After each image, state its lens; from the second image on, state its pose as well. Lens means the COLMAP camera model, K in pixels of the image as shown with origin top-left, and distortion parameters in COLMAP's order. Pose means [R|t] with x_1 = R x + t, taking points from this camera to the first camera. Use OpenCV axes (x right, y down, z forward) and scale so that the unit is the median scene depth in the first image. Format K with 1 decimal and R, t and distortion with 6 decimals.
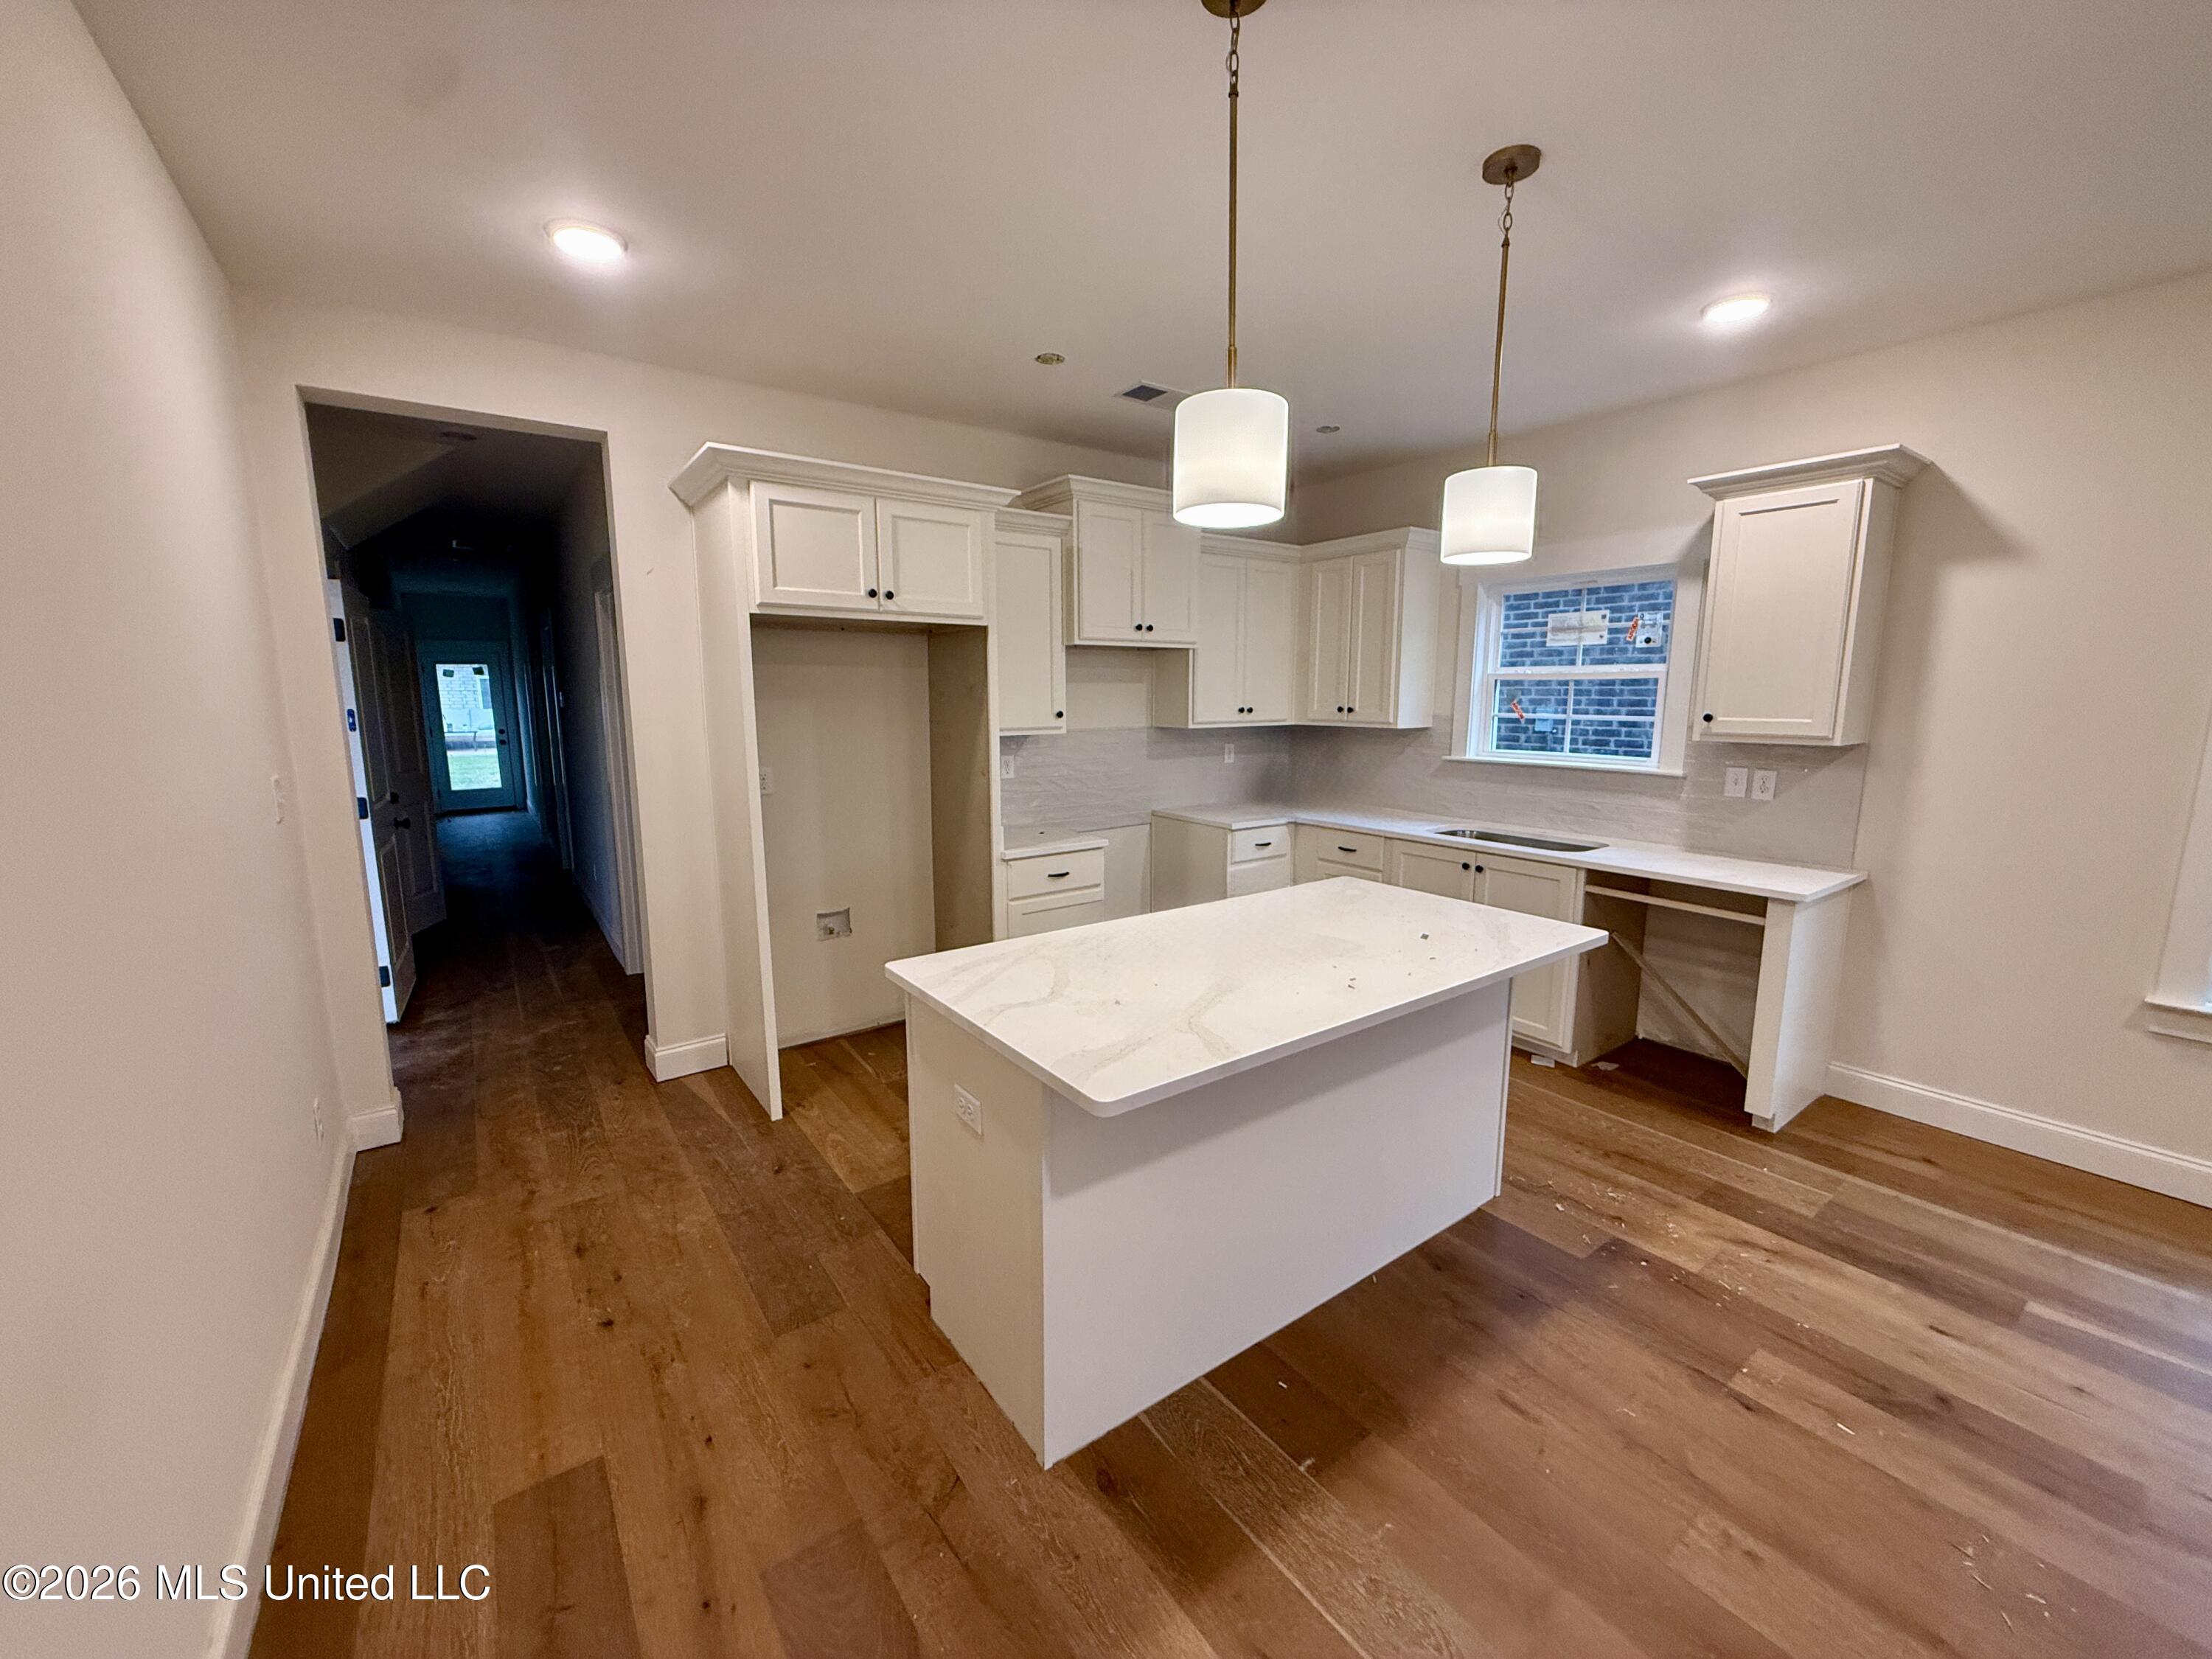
lens RADIAL K [[878.9, 0, 1102.4], [0, 878.9, 825.3], [0, 0, 1]] dist [0.000261, 0.000133]
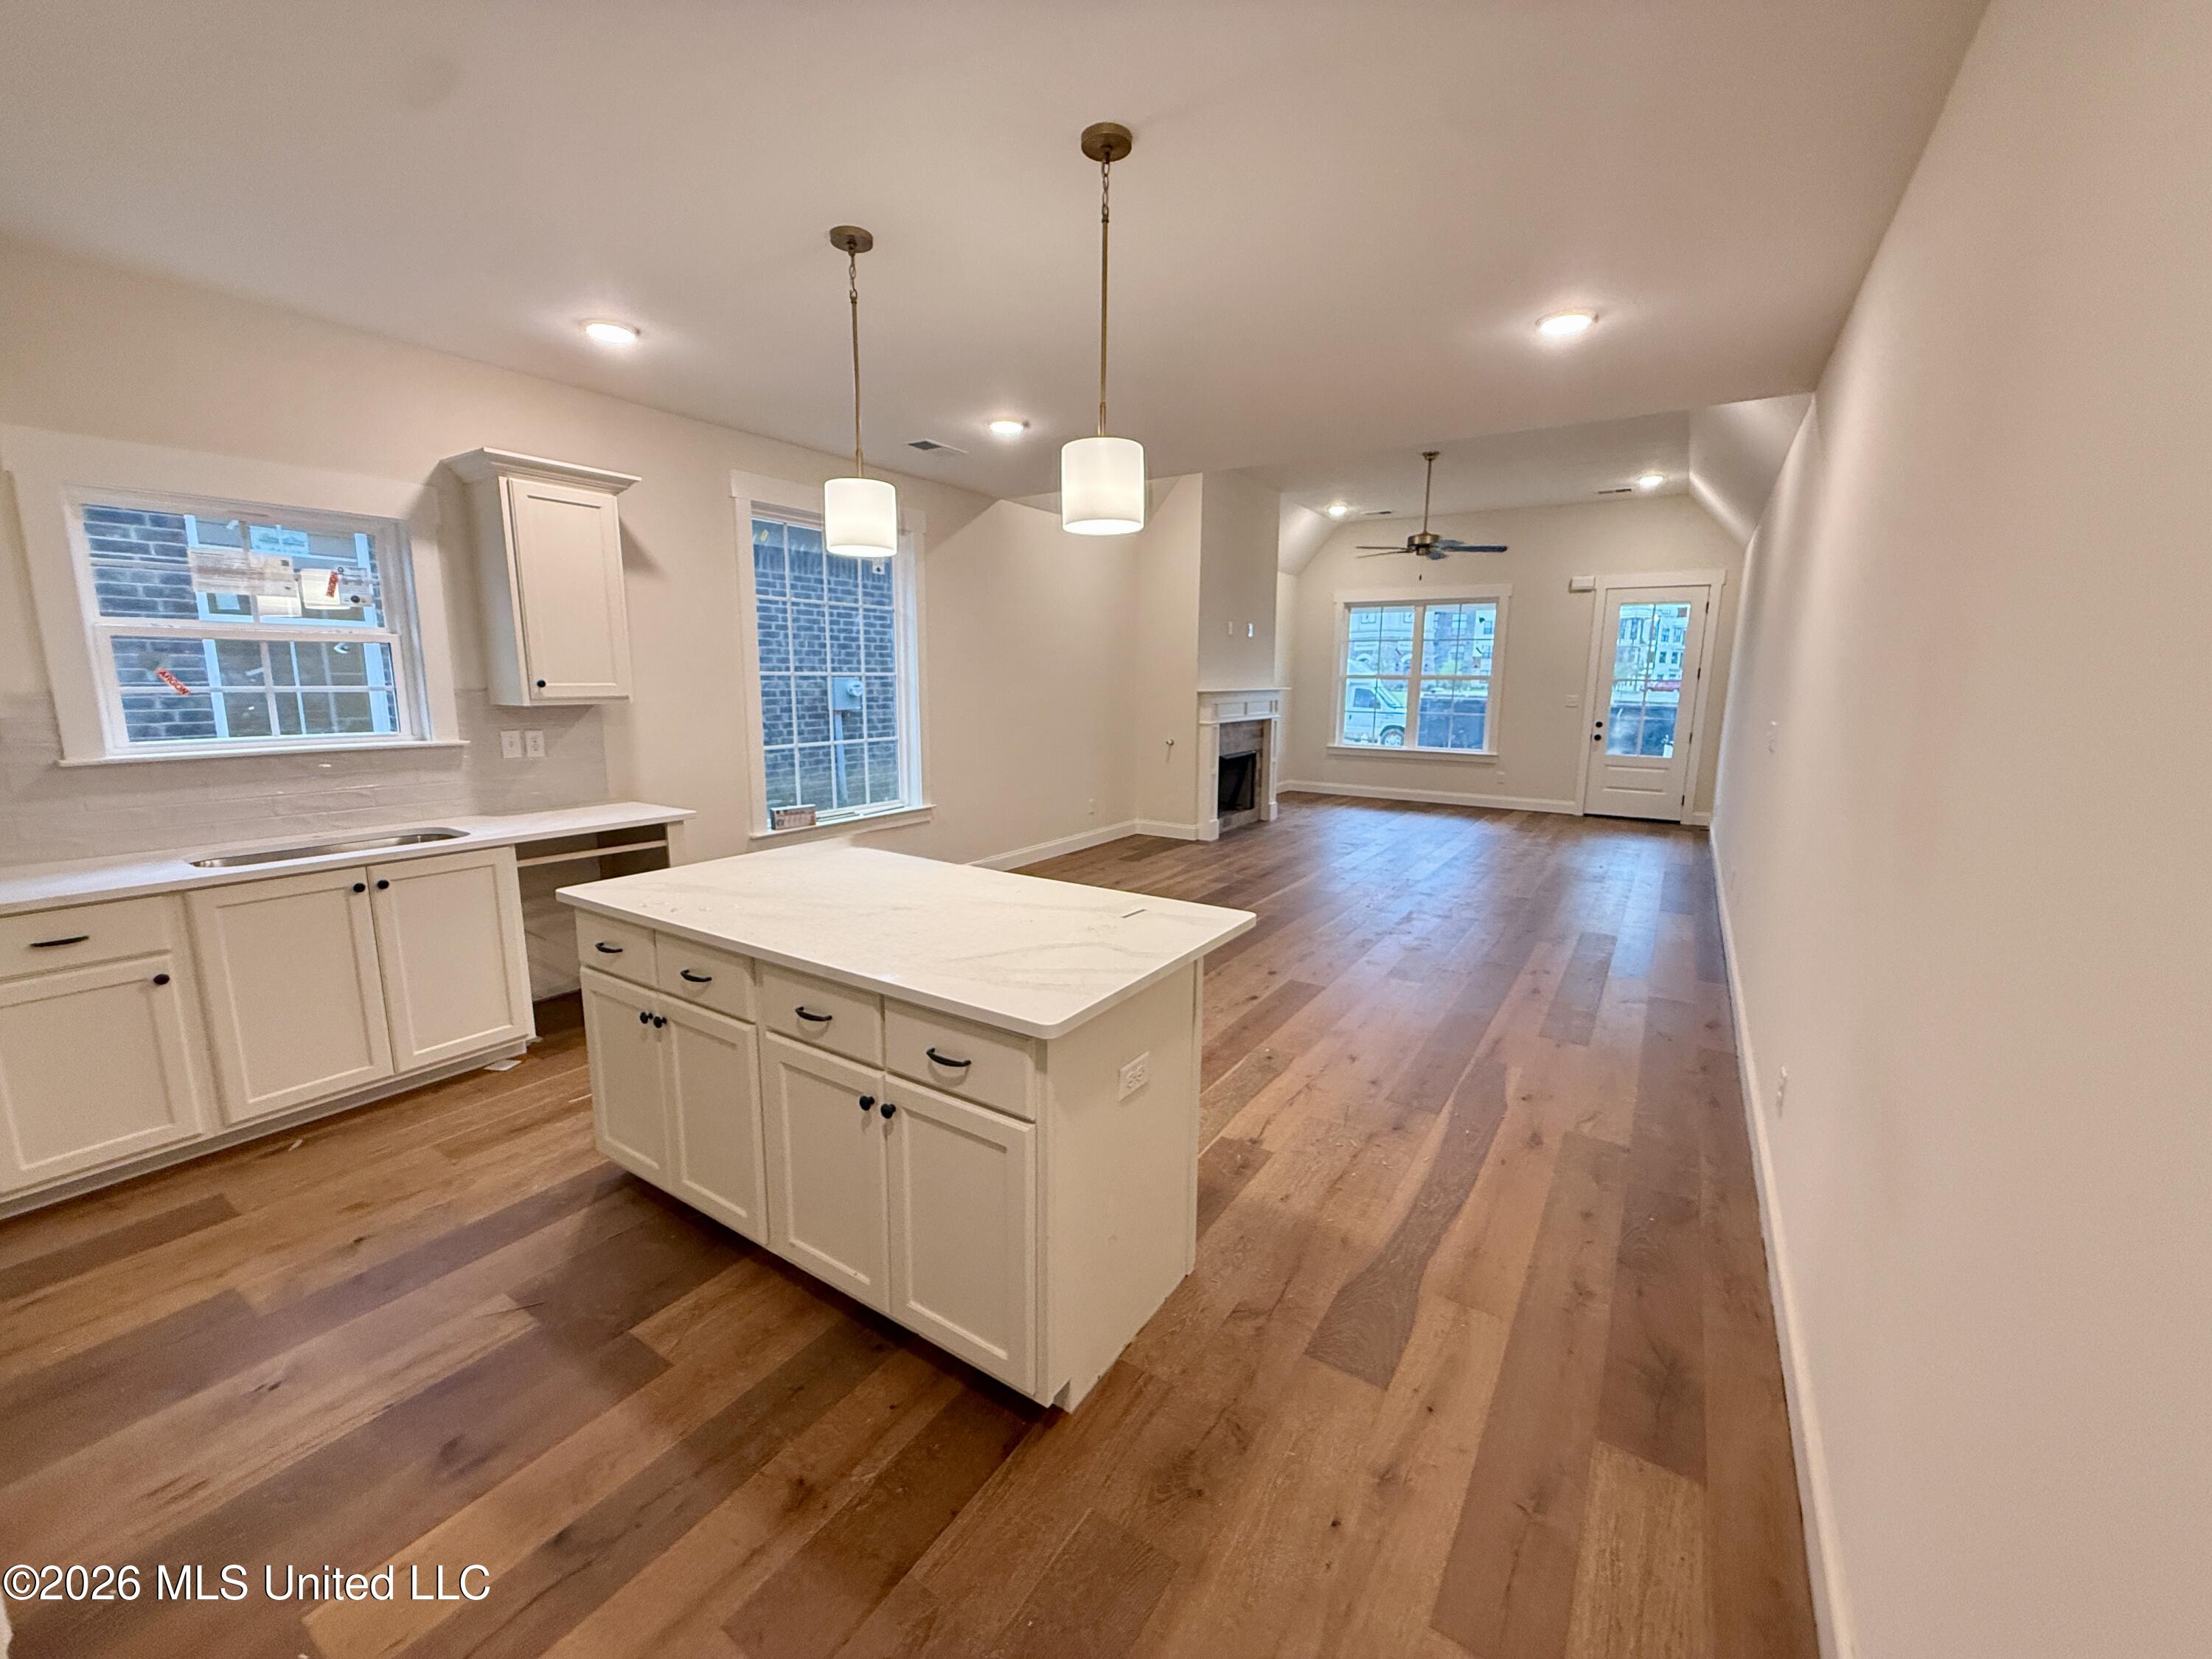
lens RADIAL K [[878.9, 0, 1102.4], [0, 878.9, 825.3], [0, 0, 1]] dist [0.000261, 0.000133]
pose [[-0.354700, -0.159136, 0.921338, -0.576346], [0.133170, 0.966764, 0.218251, -0.097709], [-0.925448, 0.200108, -0.321719, 0.741859]]
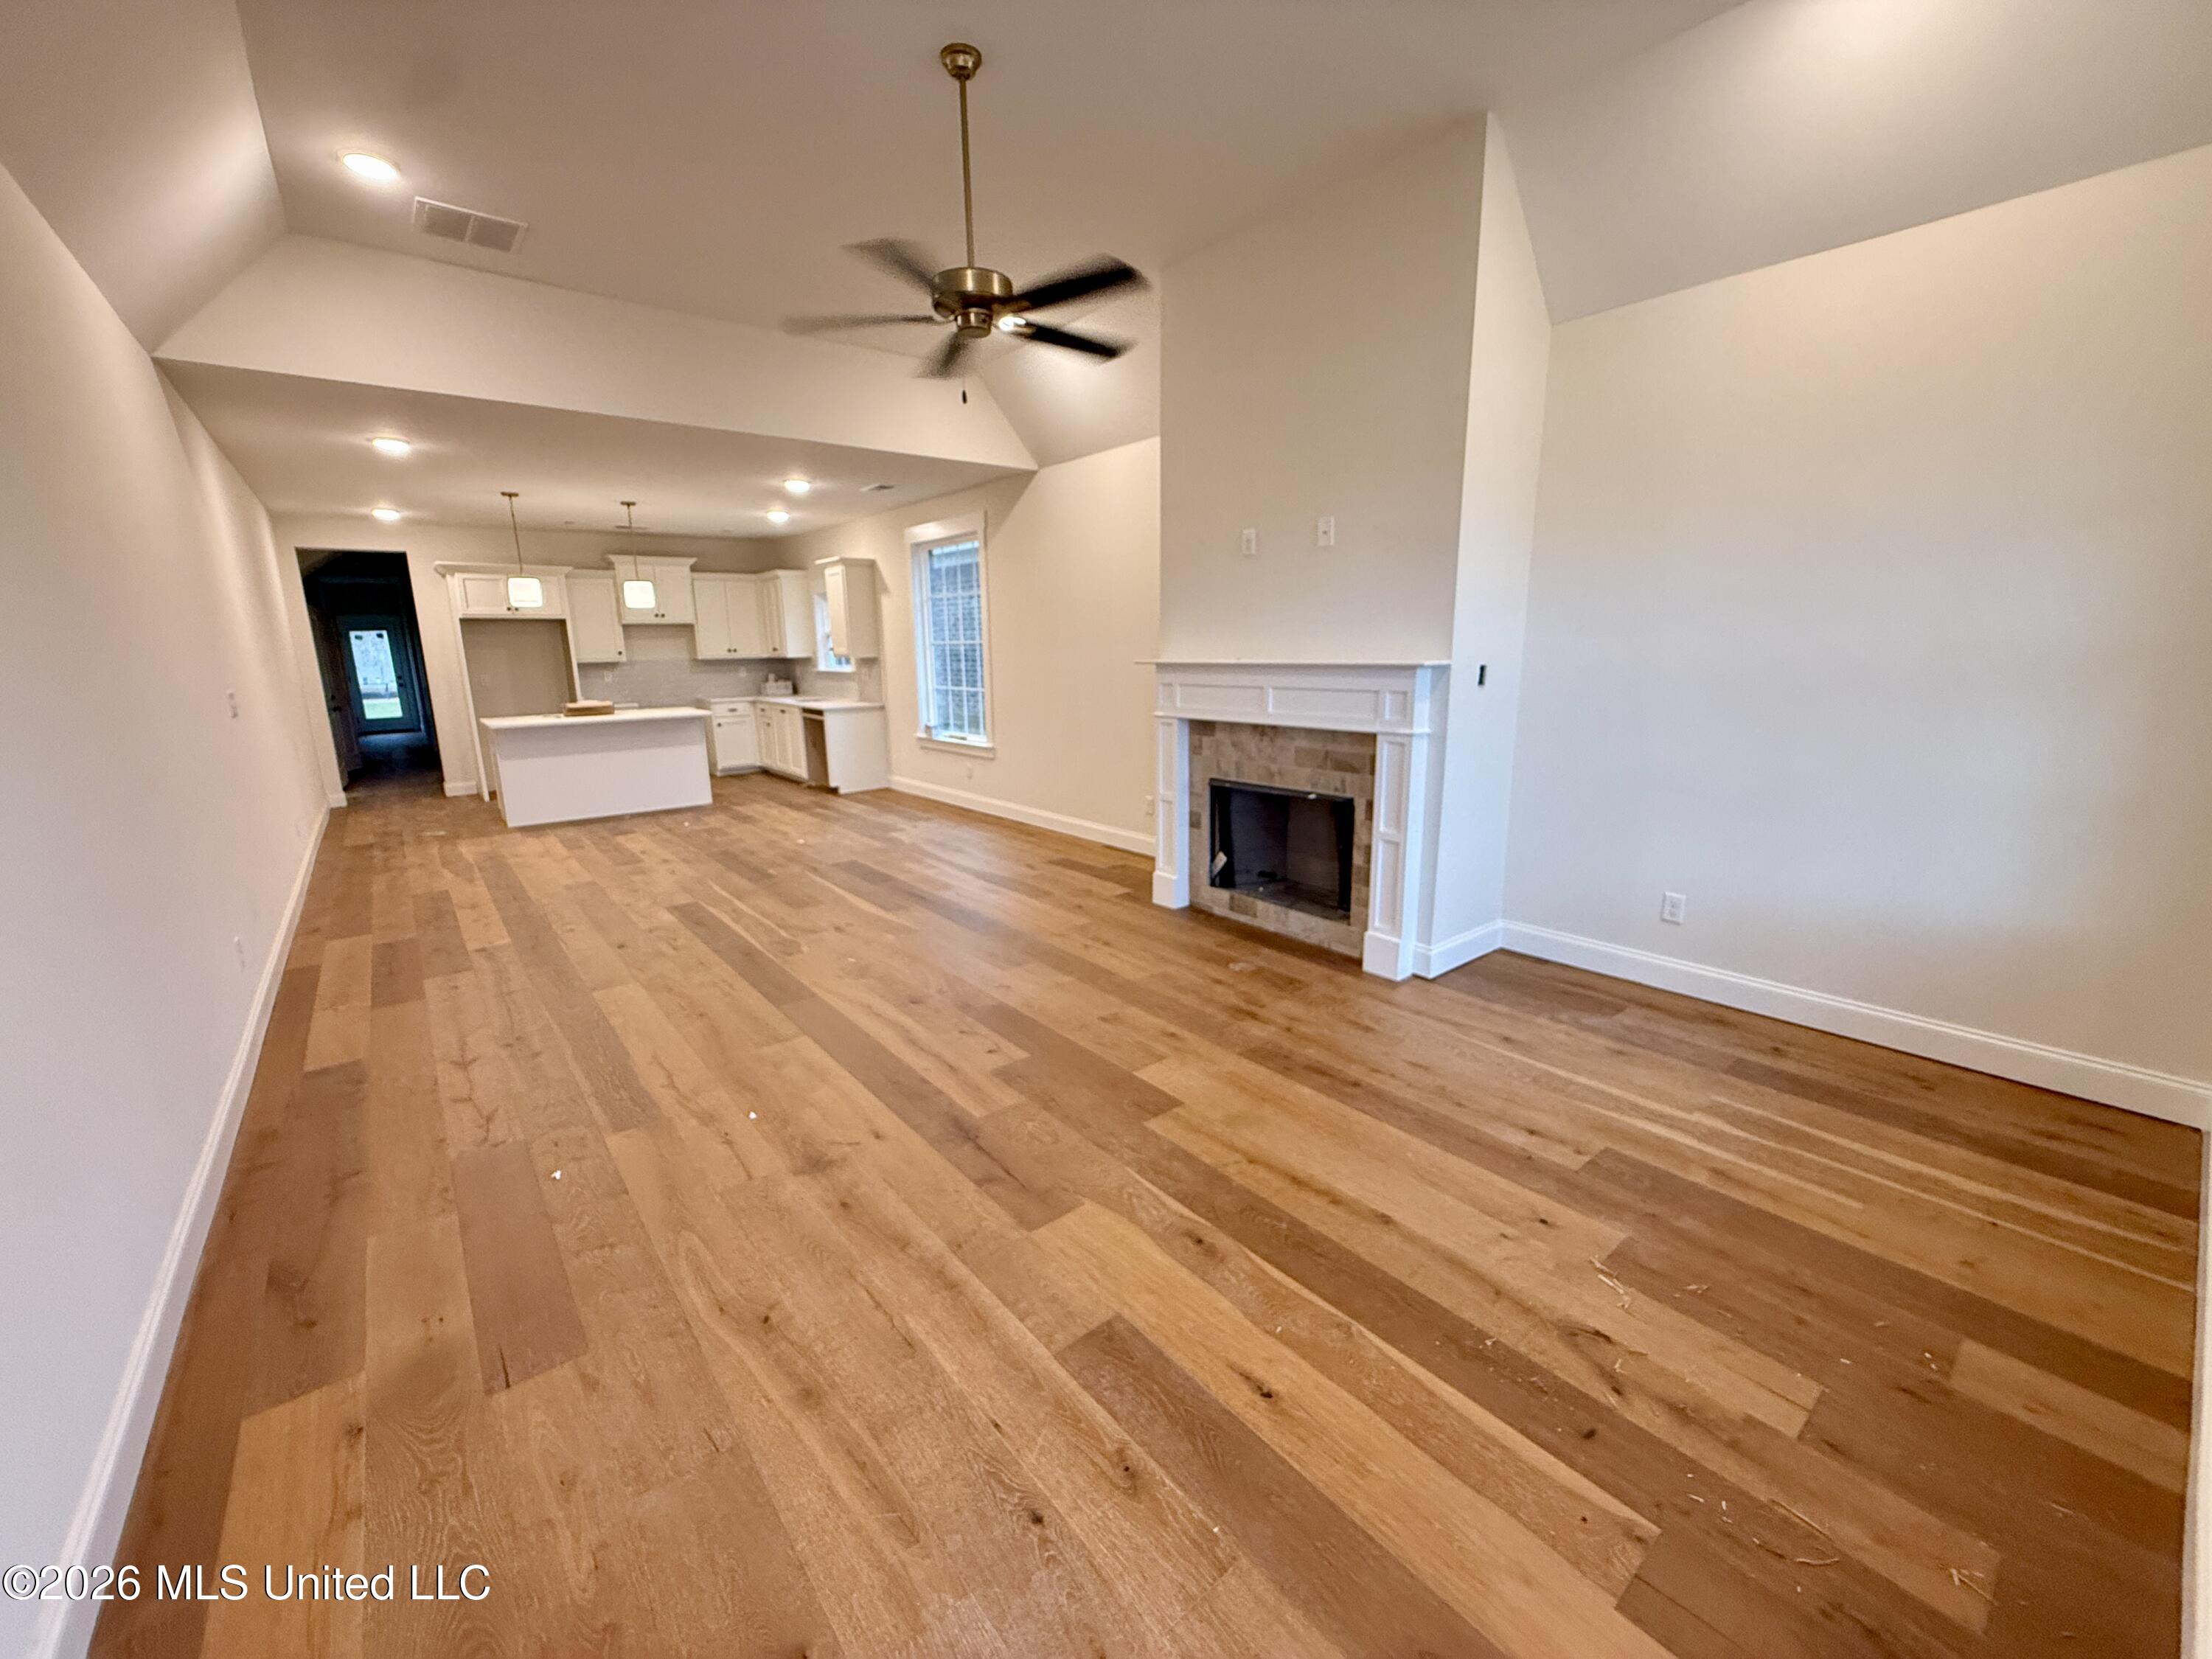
lens RADIAL K [[881.1, 0, 1097.7], [0, 881.1, 825.6], [0, 0, 1]] dist [-0.000080, 0.000232]
pose [[0.998553, -0.028309, 0.045719, 1.375420], [0.025679, 0.998037, 0.057121, 0.290924], [-0.047247, -0.055864, 0.997320, -1.809566]]
